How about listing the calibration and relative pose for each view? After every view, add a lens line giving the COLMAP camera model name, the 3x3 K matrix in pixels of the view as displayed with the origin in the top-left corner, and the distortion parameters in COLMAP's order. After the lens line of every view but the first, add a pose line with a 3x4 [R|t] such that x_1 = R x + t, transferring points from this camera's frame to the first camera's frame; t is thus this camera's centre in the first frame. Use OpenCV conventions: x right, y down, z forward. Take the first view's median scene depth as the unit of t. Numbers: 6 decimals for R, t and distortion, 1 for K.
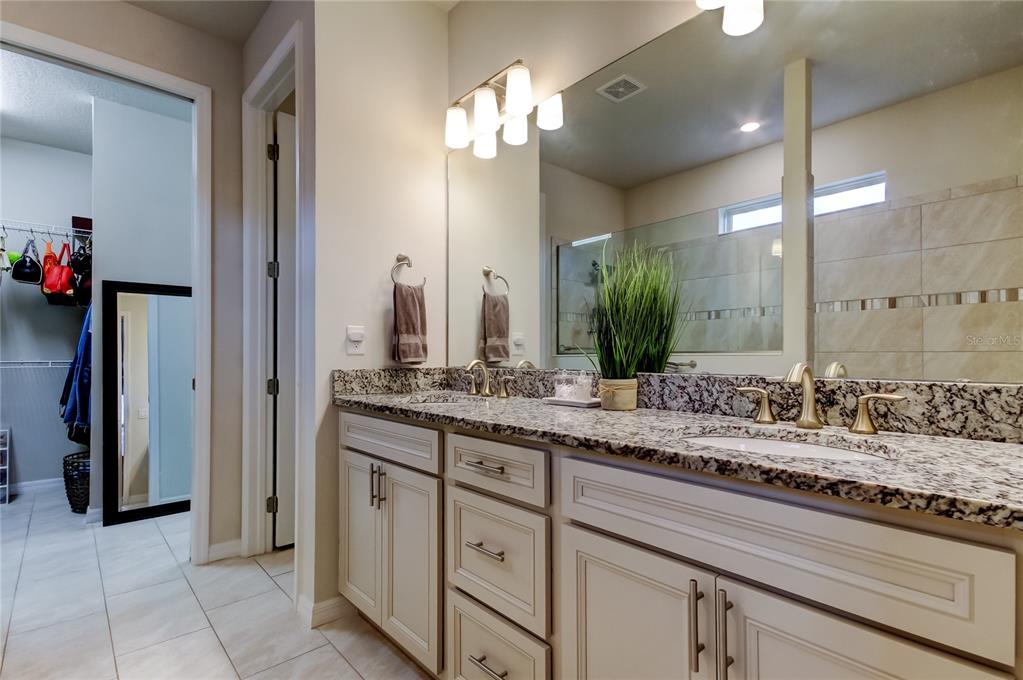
lens RADIAL K [[474.2, 0, 532.3], [0, 474.2, 347.0], [0, 0, 1]] dist [0.015719, -0.004741]
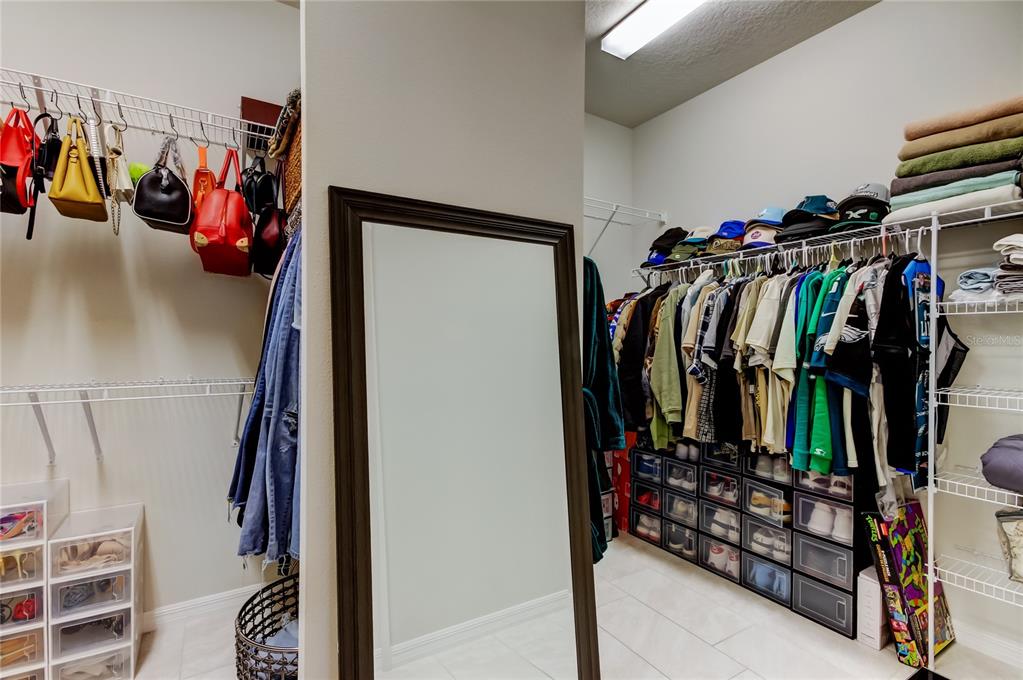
lens RADIAL K [[474.2, 0, 535.2], [0, 474.2, 348.9], [0, 0, 1]] dist [0.015719, -0.004741]
pose [[0.984505, 0.000894, -0.175355, -0.600267], [0.000808, 0.999953, 0.009633, -0.015781], [0.175356, -0.009625, 0.984458, 0.589190]]
